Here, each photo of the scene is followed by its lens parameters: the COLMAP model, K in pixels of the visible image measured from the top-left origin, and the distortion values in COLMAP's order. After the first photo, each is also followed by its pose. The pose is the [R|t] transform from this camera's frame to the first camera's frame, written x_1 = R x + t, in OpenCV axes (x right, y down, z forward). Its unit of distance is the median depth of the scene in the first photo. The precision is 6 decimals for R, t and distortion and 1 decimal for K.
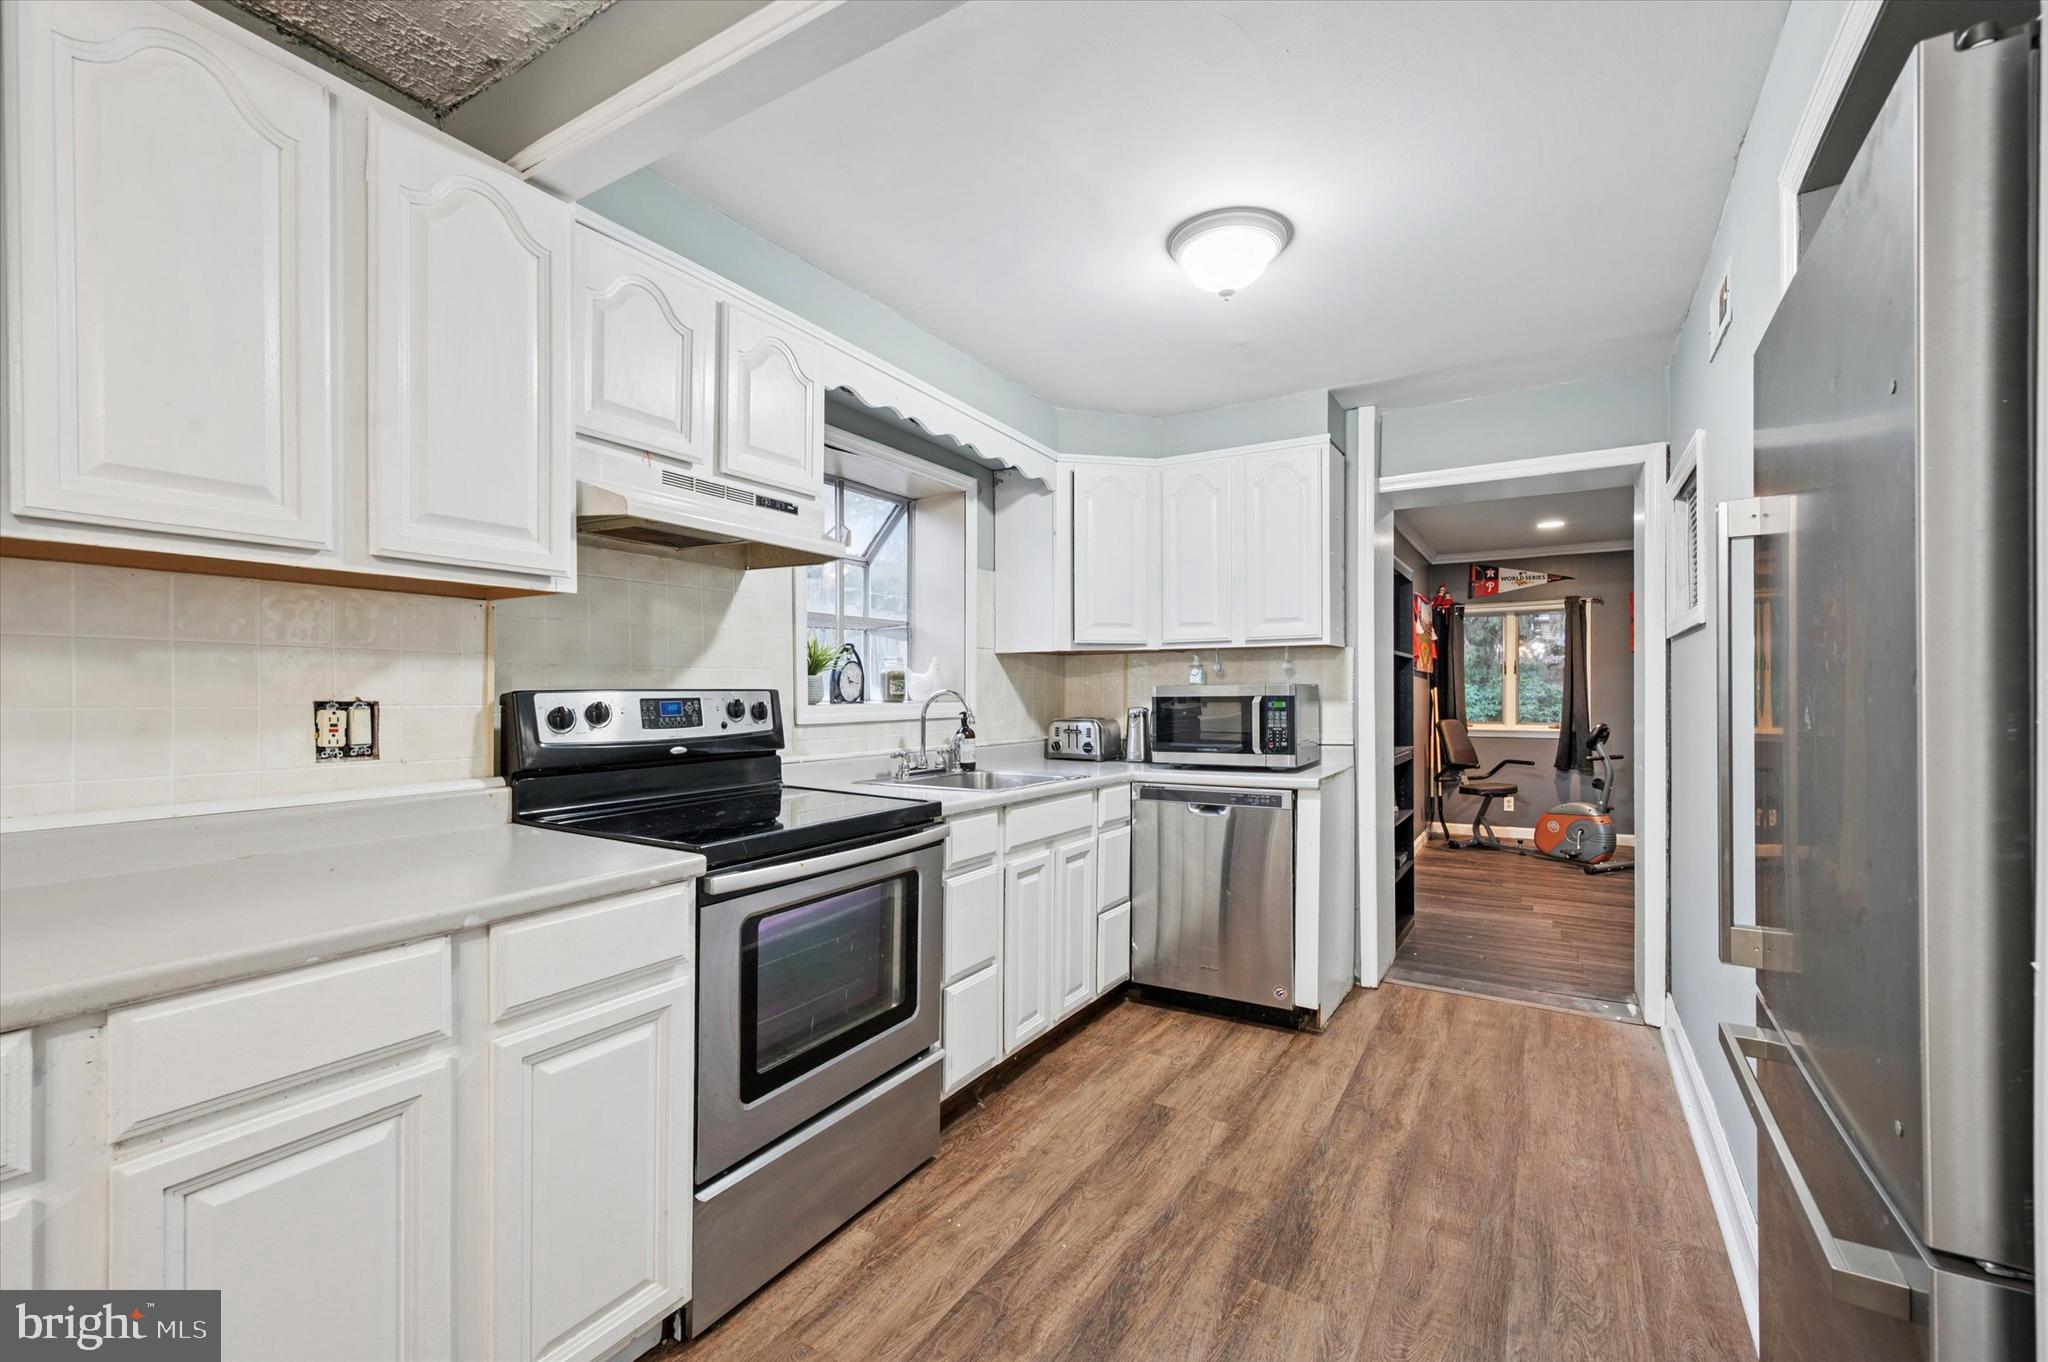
lens RADIAL K [[871.3, 0, 1025.0], [0, 871.3, 692.9], [0, 0, 1]] dist [-0.000569, 0.000795]
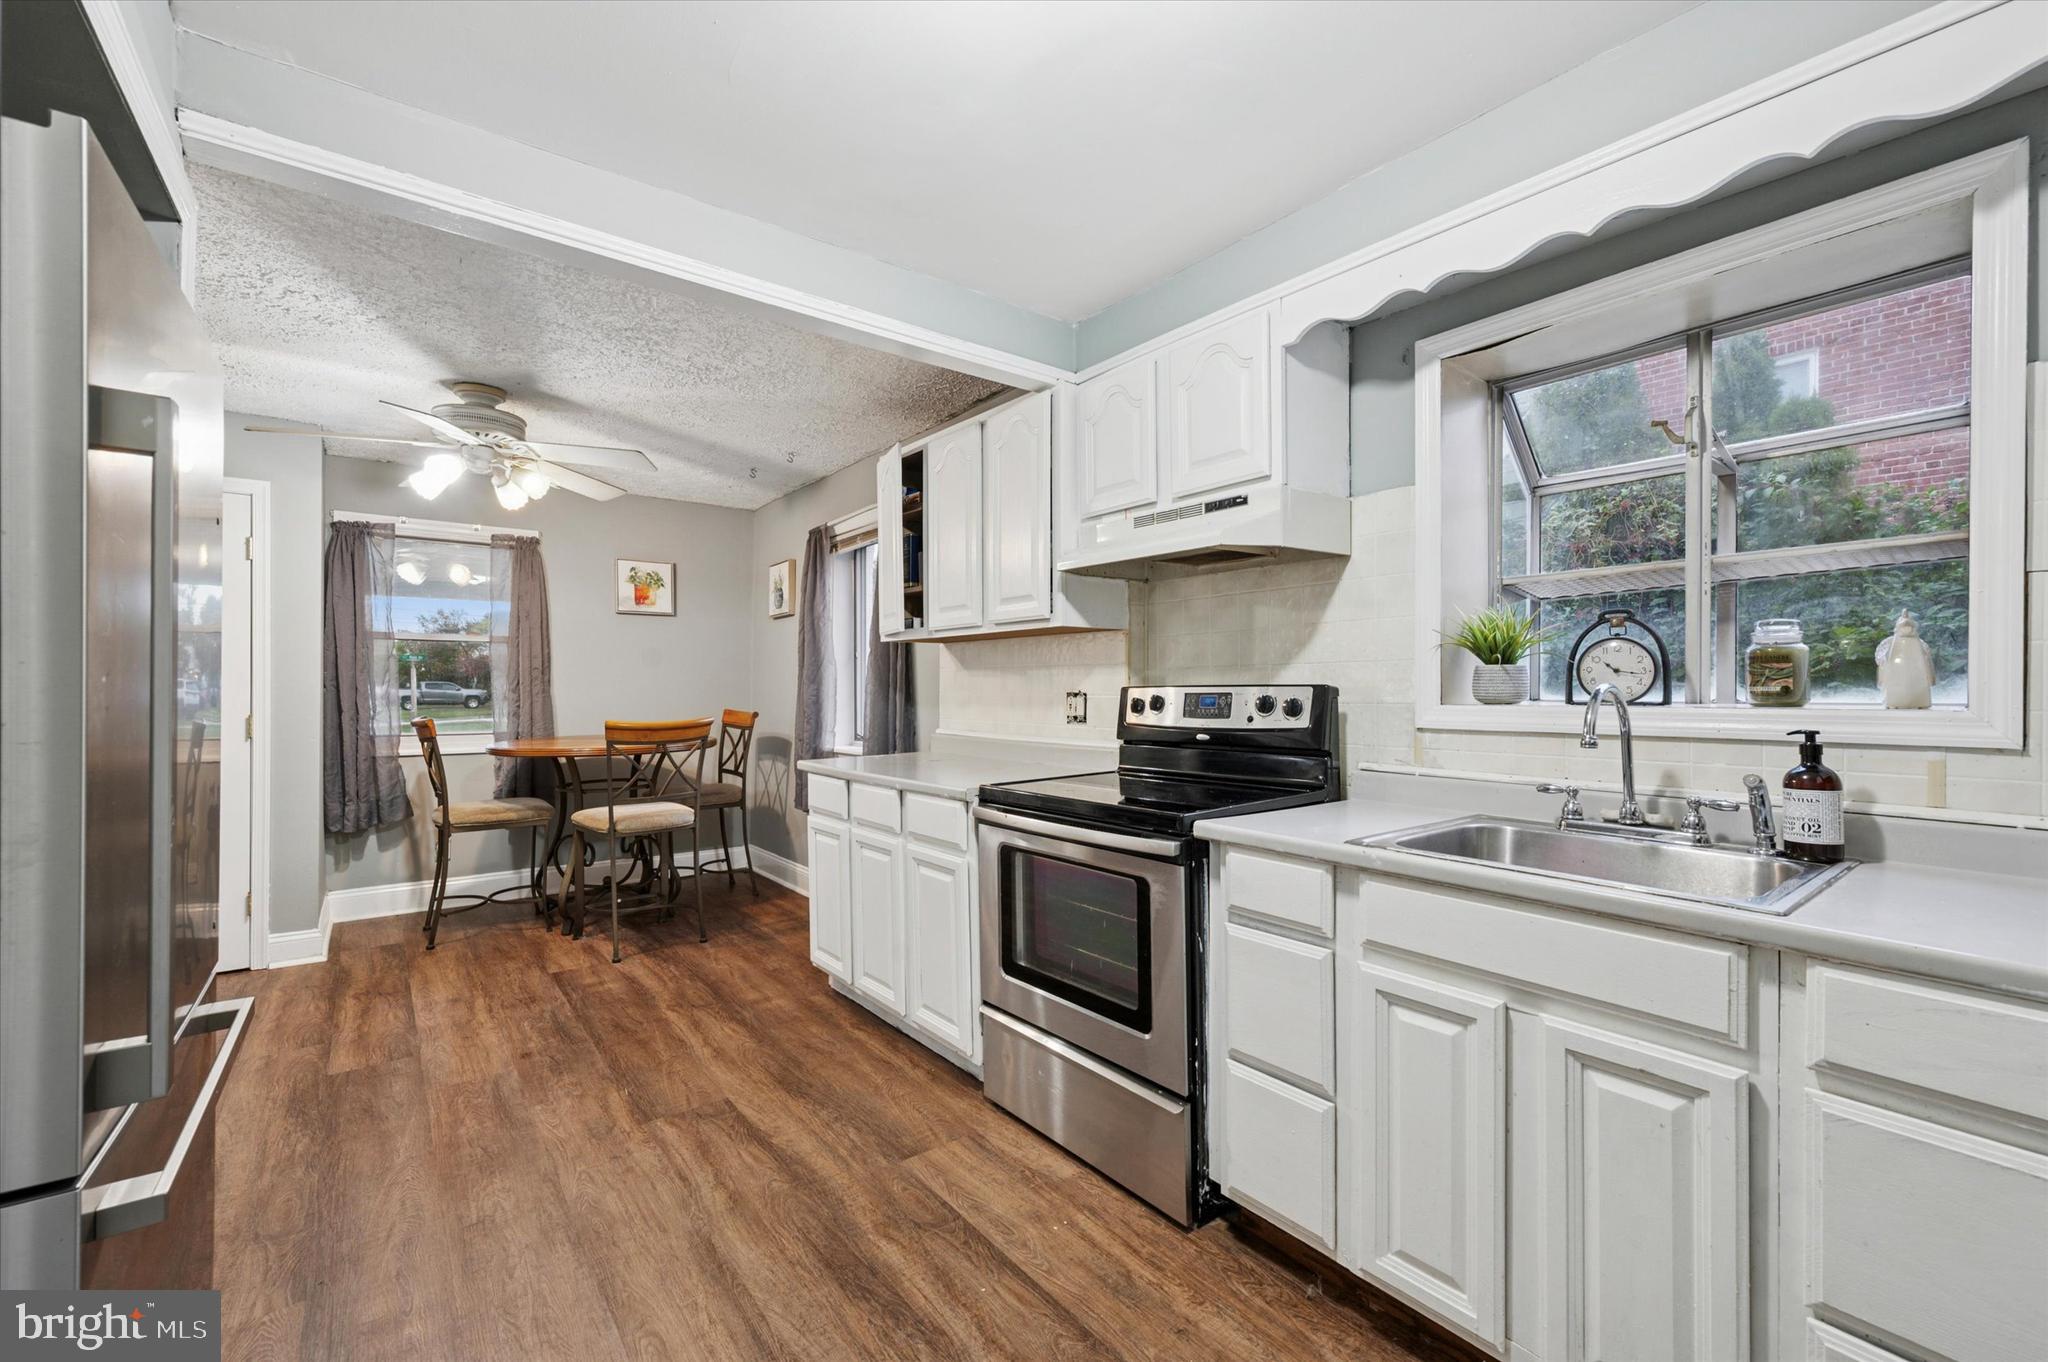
lens RADIAL K [[831.3, 0, 1013.3], [0, 831.3, 685.3], [0, 0, 1]] dist [-0.000148, 0.000067]
pose [[-0.361786, -0.003791, -0.932253, 0.888525], [-0.001706, 0.999993, -0.003405, 0.000404], [0.932260, 0.000359, -0.361790, 1.402020]]
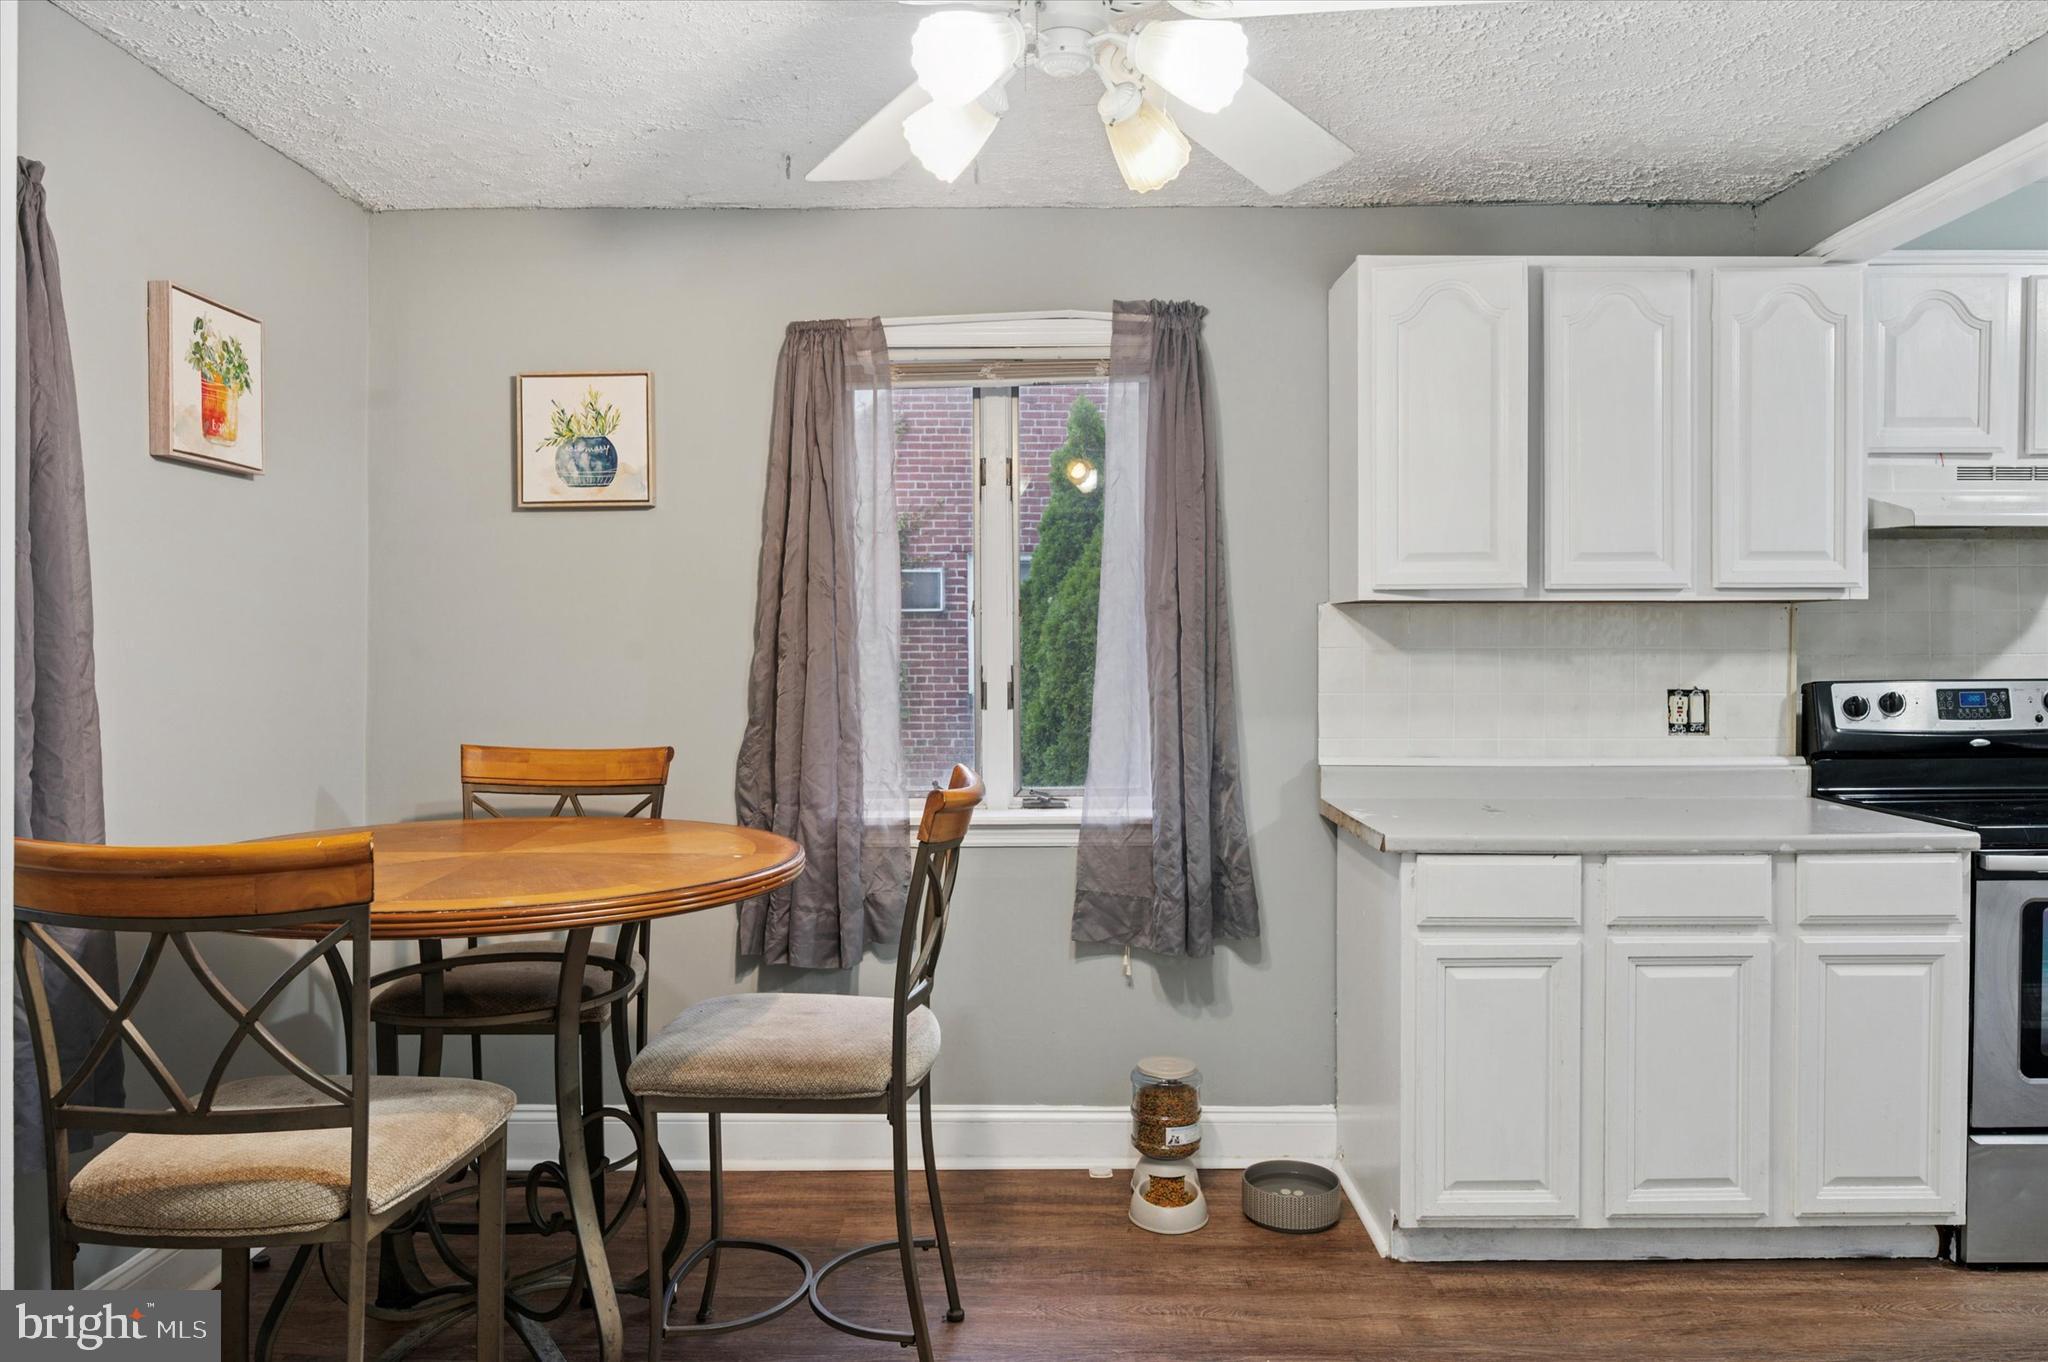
lens RADIAL K [[1390.7, 0, 1036.3], [0, 1390.7, 668.9], [0, 0, 1]] dist [-0.007084, 0.000772]
pose [[0.507410, 0.008830, -0.861660, 0.479343], [0.001862, 0.999934, 0.011344, -0.042854], [0.861703, -0.007361, 0.507360, -0.827898]]
